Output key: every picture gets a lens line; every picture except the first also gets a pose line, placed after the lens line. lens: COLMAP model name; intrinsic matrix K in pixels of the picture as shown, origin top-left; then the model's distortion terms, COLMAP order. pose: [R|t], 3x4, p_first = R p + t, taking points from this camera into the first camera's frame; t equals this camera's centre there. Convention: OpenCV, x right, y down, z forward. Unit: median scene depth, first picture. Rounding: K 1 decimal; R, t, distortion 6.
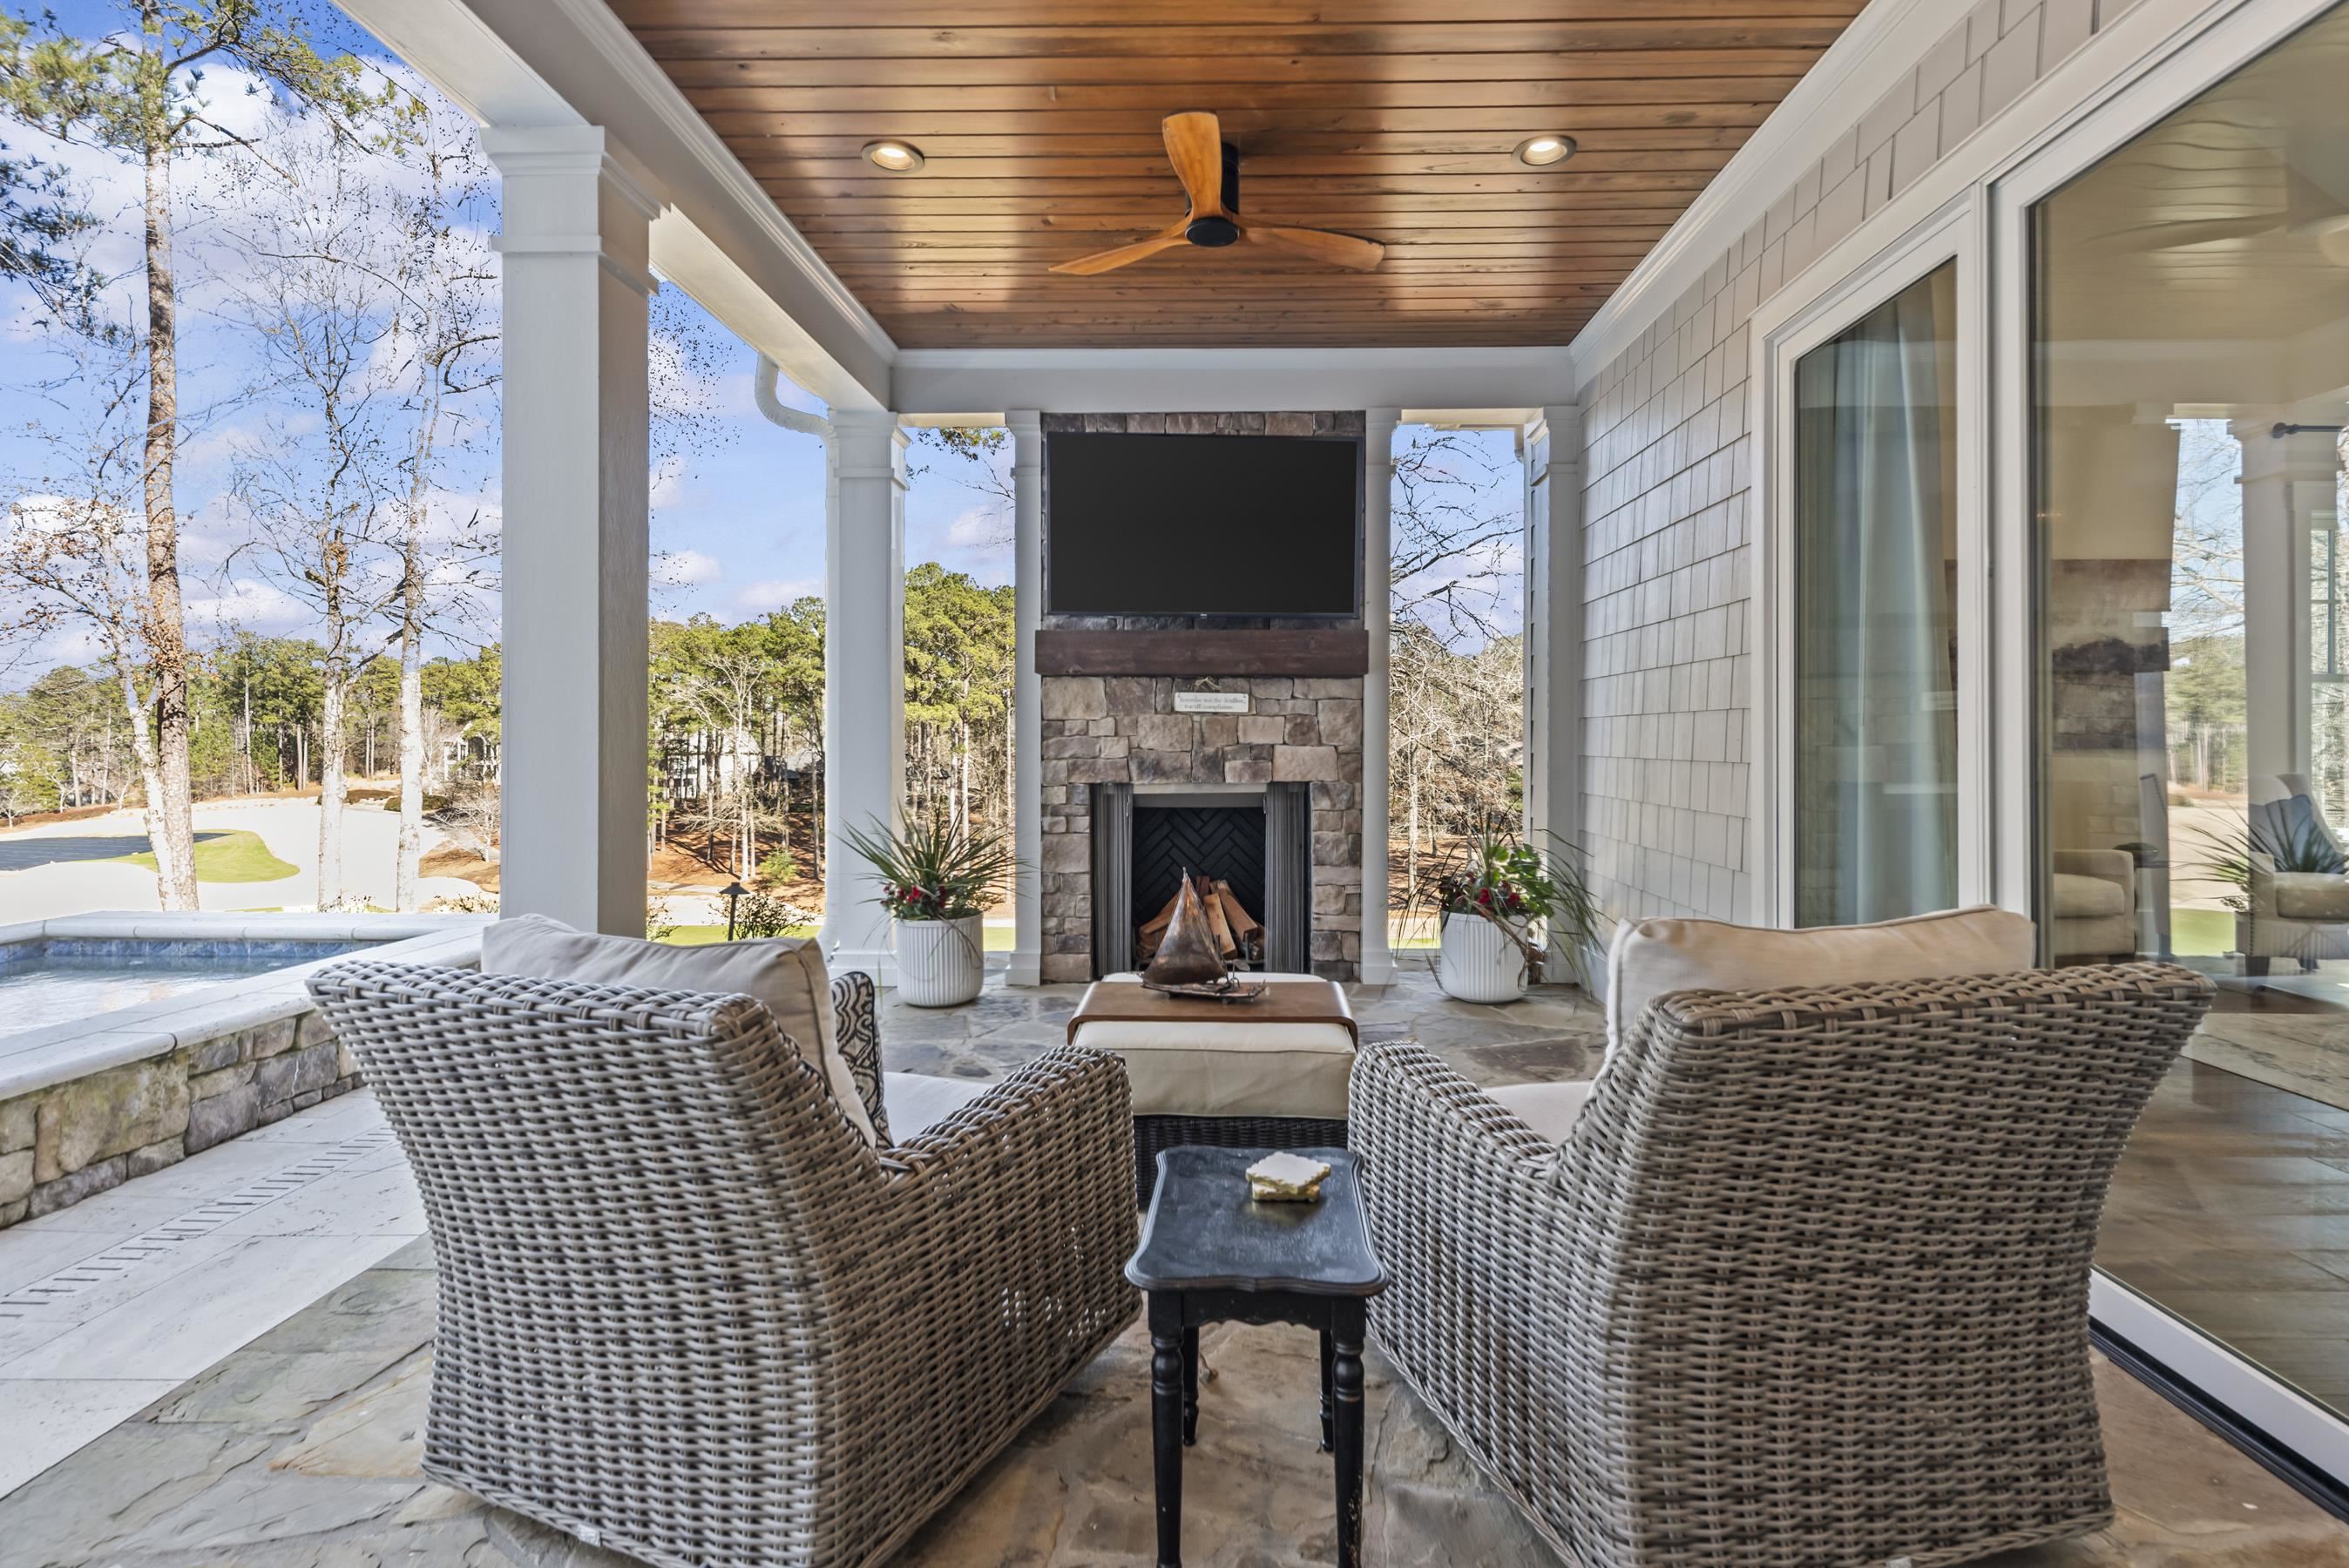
lens RADIAL K [[1065.6, 0, 1205.6], [0, 1065.6, 746.2], [0, 0, 1]] dist [-0.002067, -0.001580]
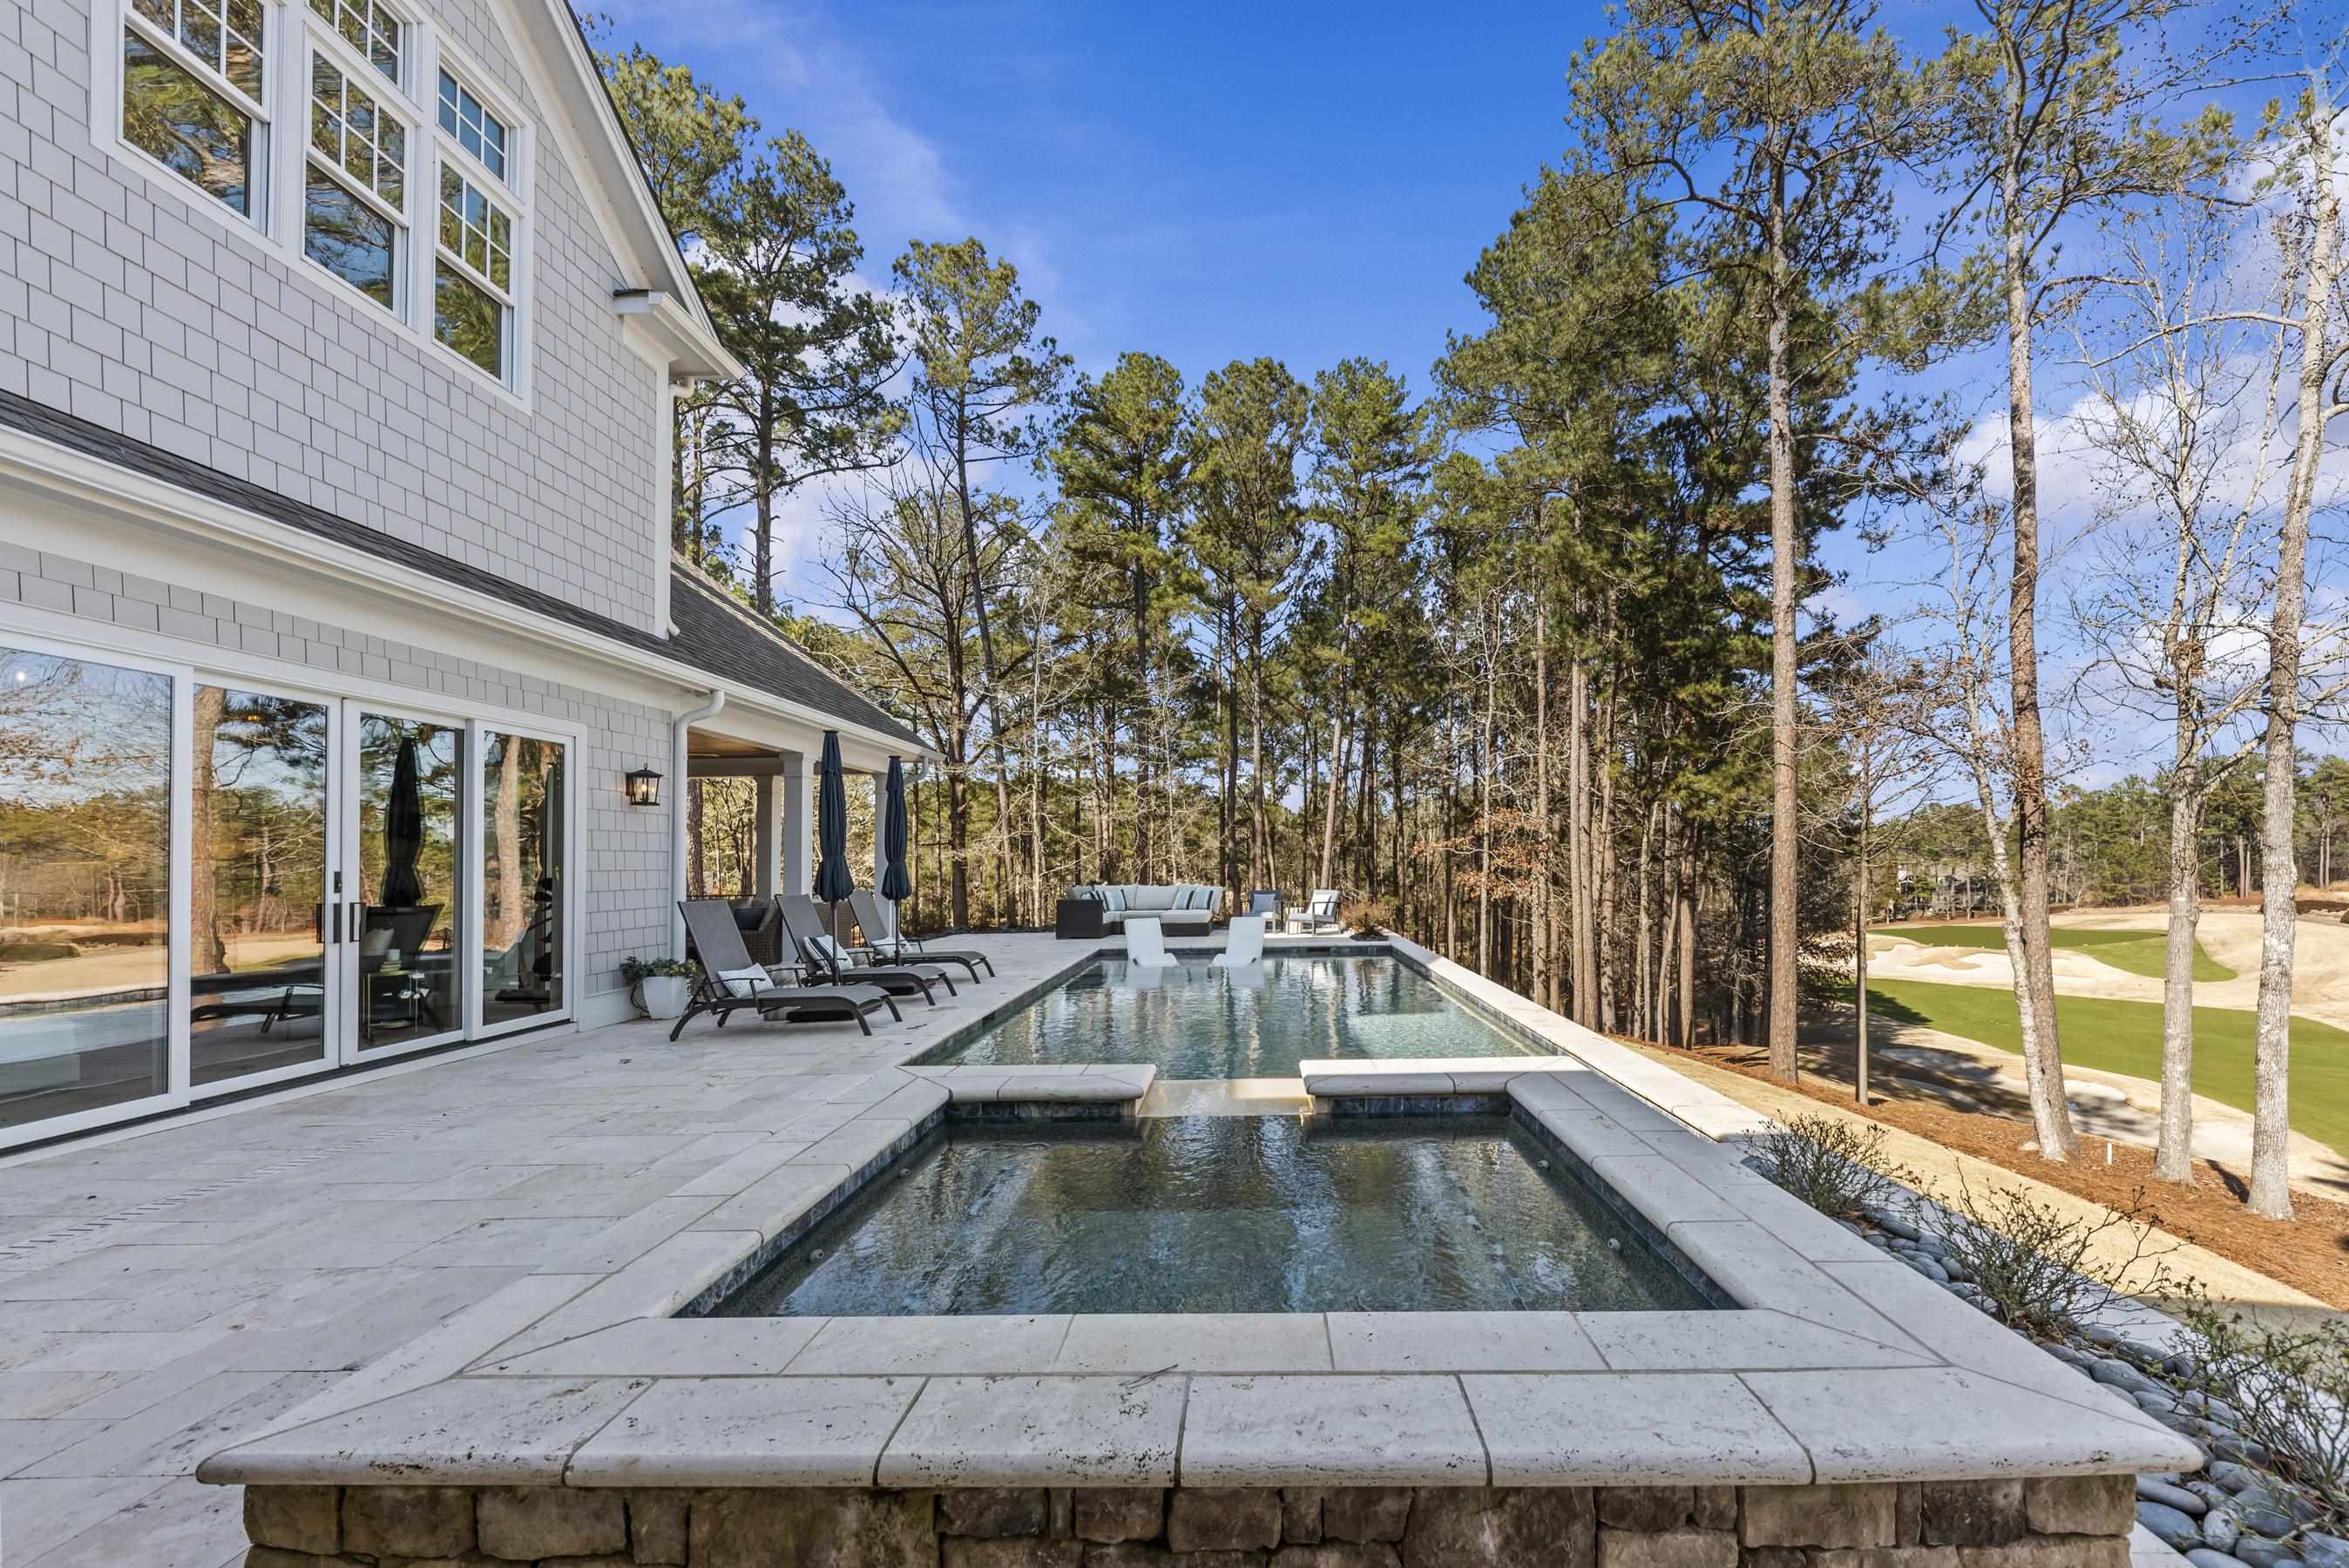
lens RADIAL K [[868.6, 0, 1255.2], [0, 868.6, 866.1], [0, 0, 1]] dist [-0.002533, -0.000342]
pose [[0.009994, 0.001751, -0.999949, -0.292029], [0.008952, 0.999958, 0.001840, -0.021936], [0.999910, -0.008970, 0.009978, 0.675577]]
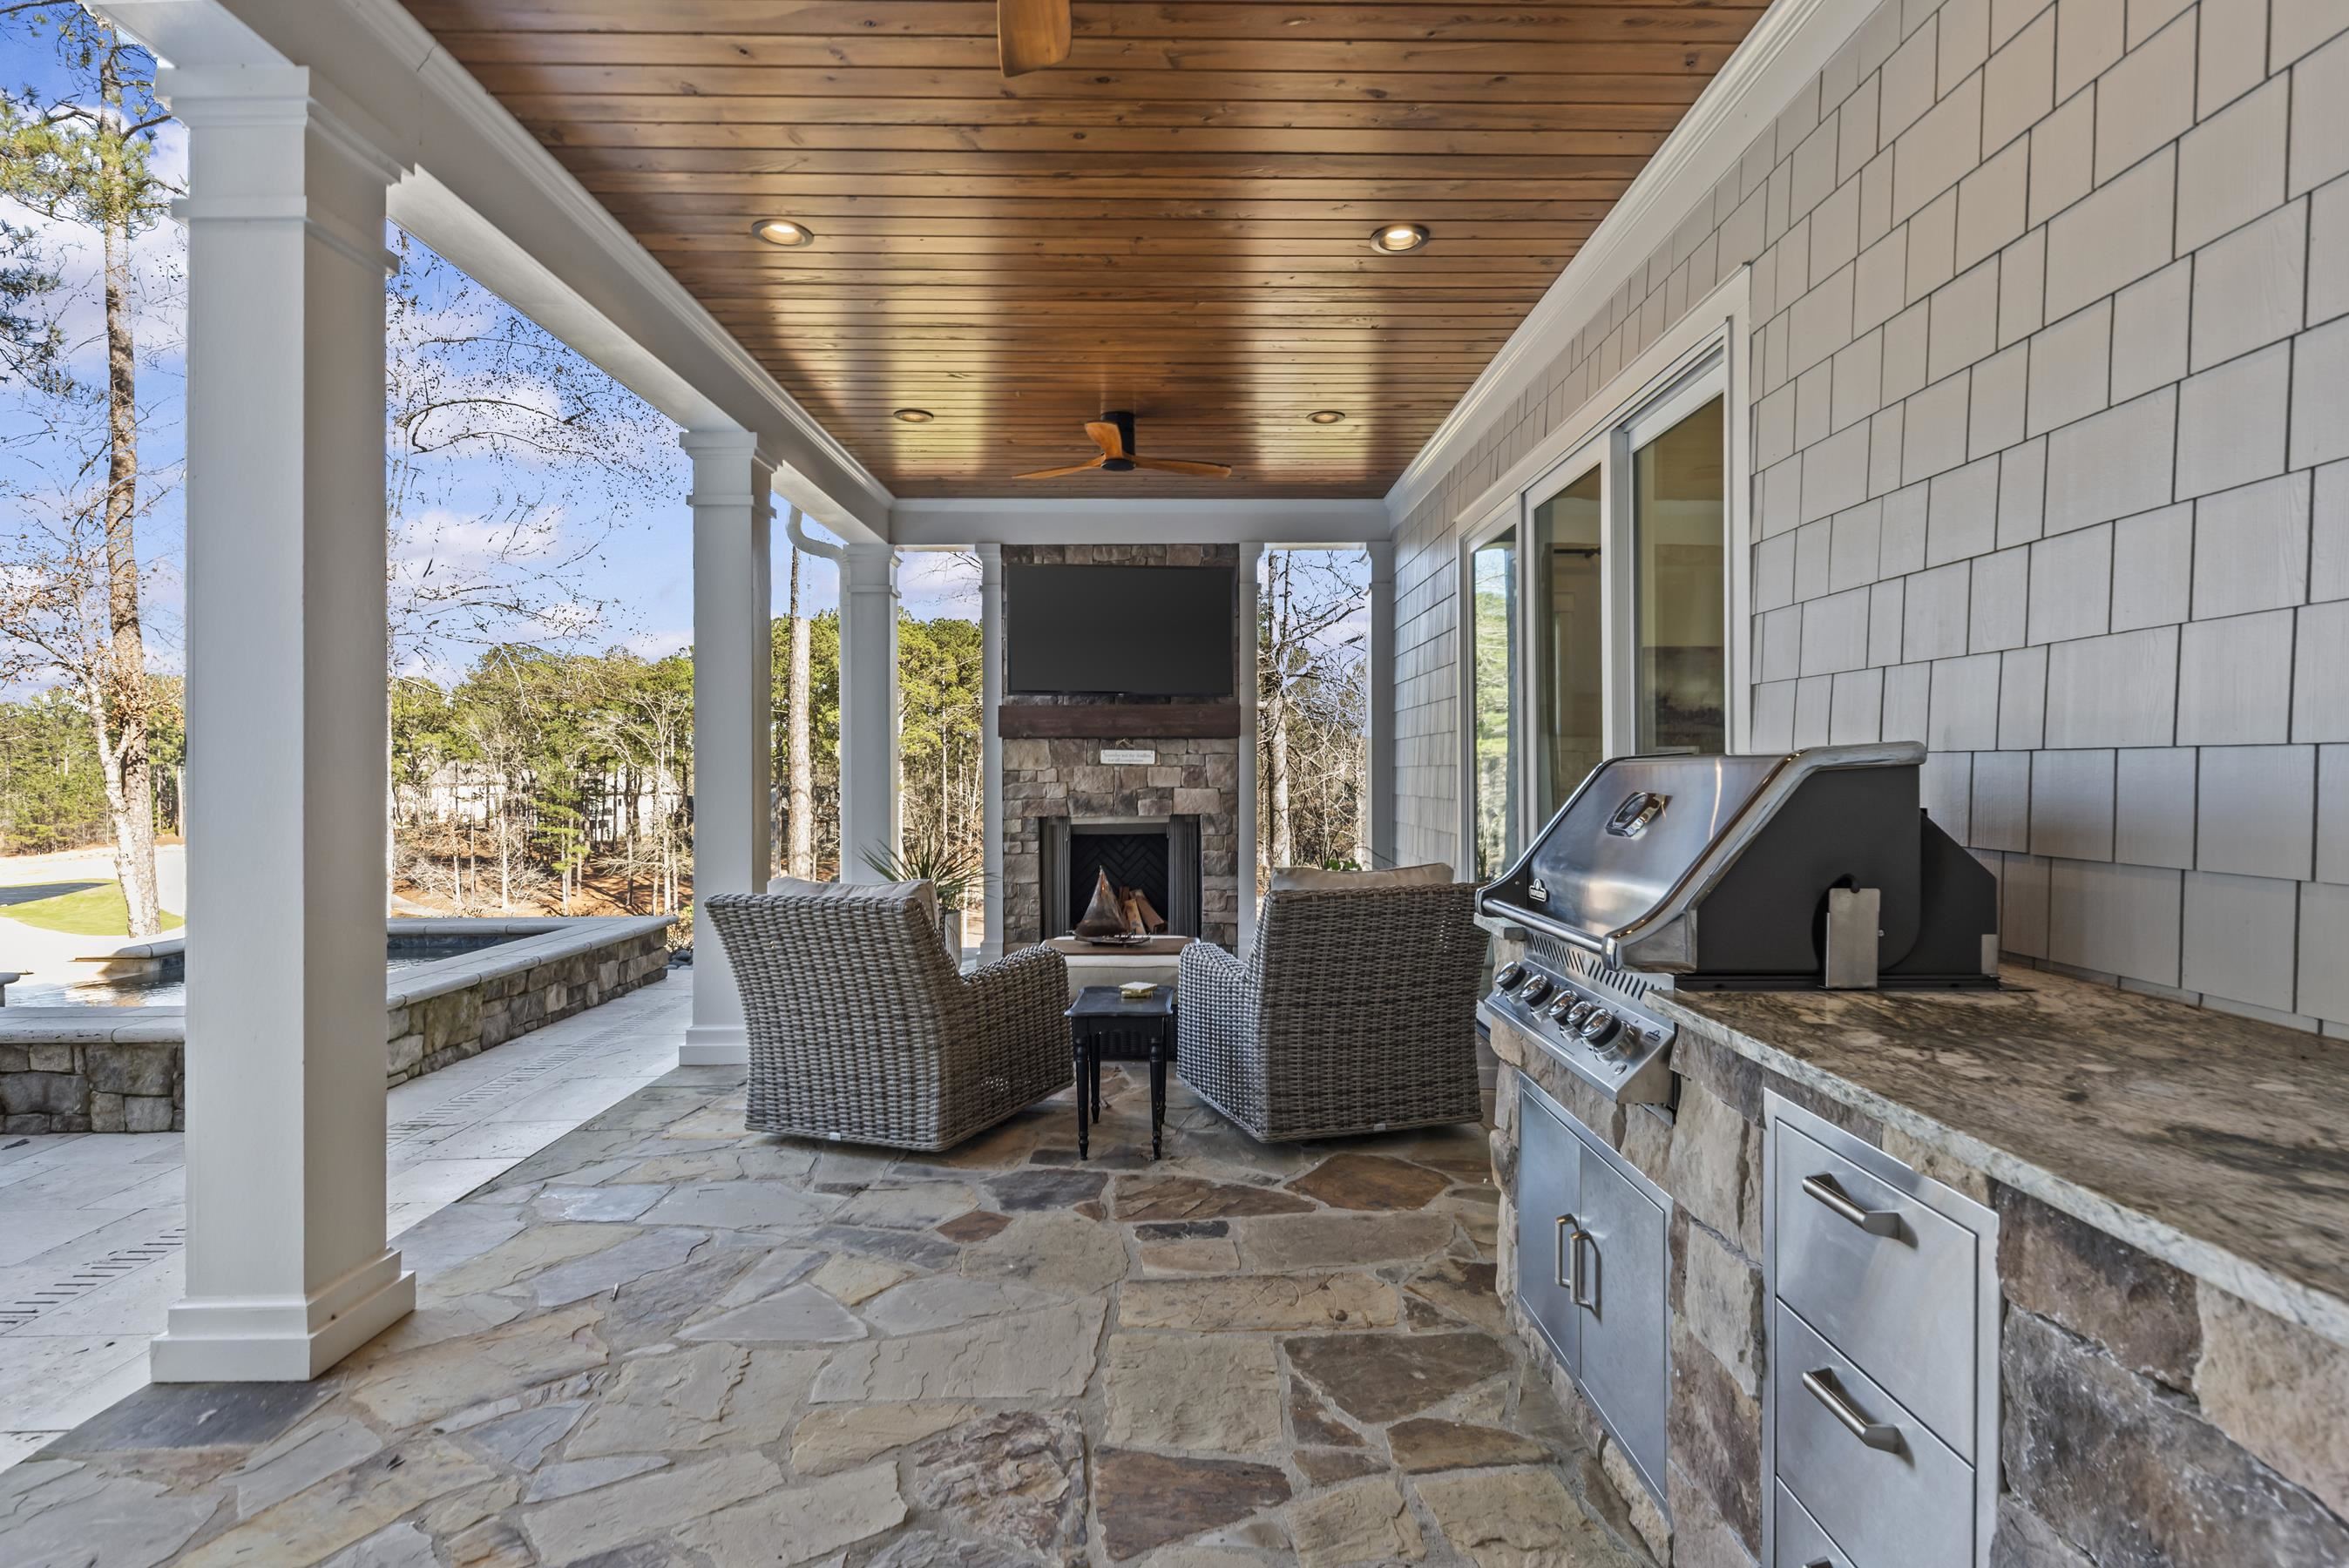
lens RADIAL K [[1110.8, 0, 1188.2], [0, 1110.8, 765.8], [0, 0, 1]] dist [0.003572, -0.000819]
pose [[0.999379, -0.006808, 0.034579, 0.033448], [0.007300, 0.999874, -0.014116, -0.009022], [-0.034479, 0.014359, 0.999302, -0.424075]]
